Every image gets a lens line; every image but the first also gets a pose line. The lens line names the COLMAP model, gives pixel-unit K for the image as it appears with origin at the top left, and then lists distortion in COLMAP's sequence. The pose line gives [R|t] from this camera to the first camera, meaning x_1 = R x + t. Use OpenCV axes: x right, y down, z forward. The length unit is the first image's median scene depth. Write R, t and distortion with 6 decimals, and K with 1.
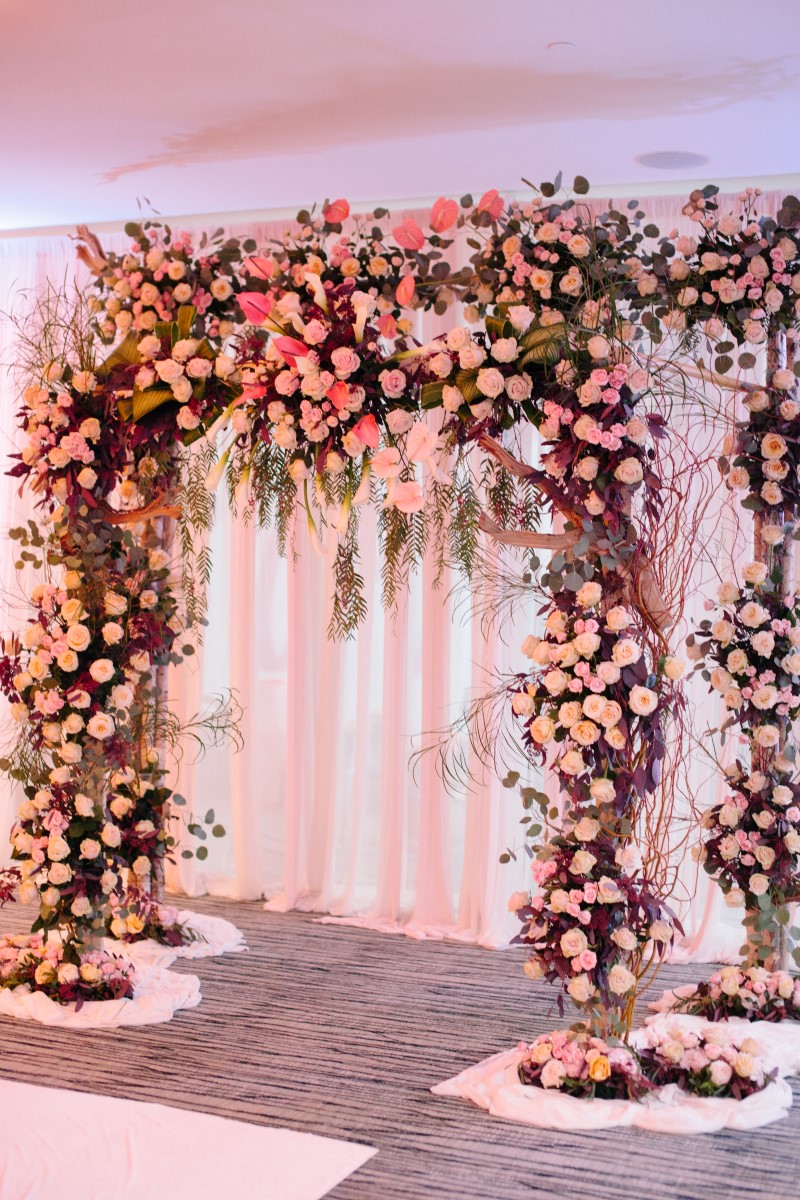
lens RADIAL K [[1603.1, 0, 399.1], [0, 1603.1, 636.6], [0, 0, 1]] dist [-0.094845, -0.004018]
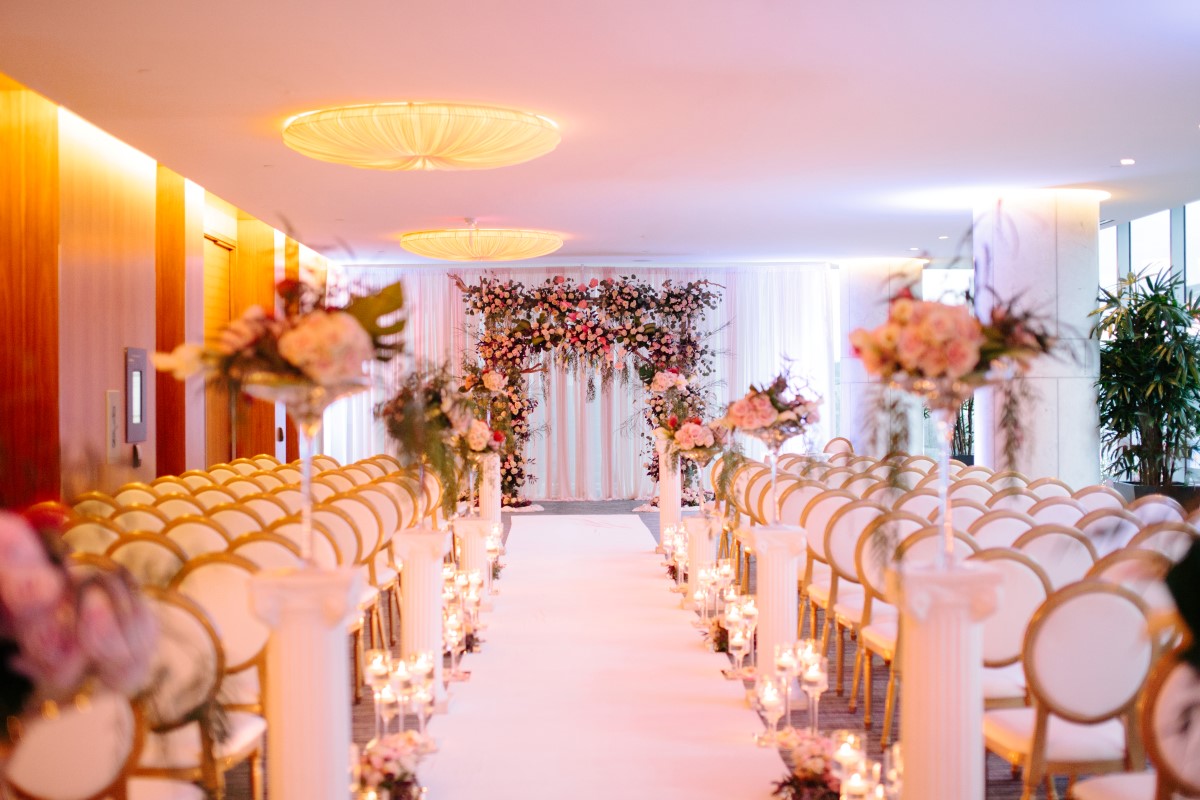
lens RADIAL K [[1603.1, 0, 600.0], [0, 1603.1, 400.0], [0, 0, 1]] dist [-0.094845, -0.004018]
pose [[0.919296, -0.033518, 0.392136, -1.491967], [0.046305, 0.998658, -0.023192, 0.084368], [-0.390833, 0.039478, 0.919615, -2.479867]]
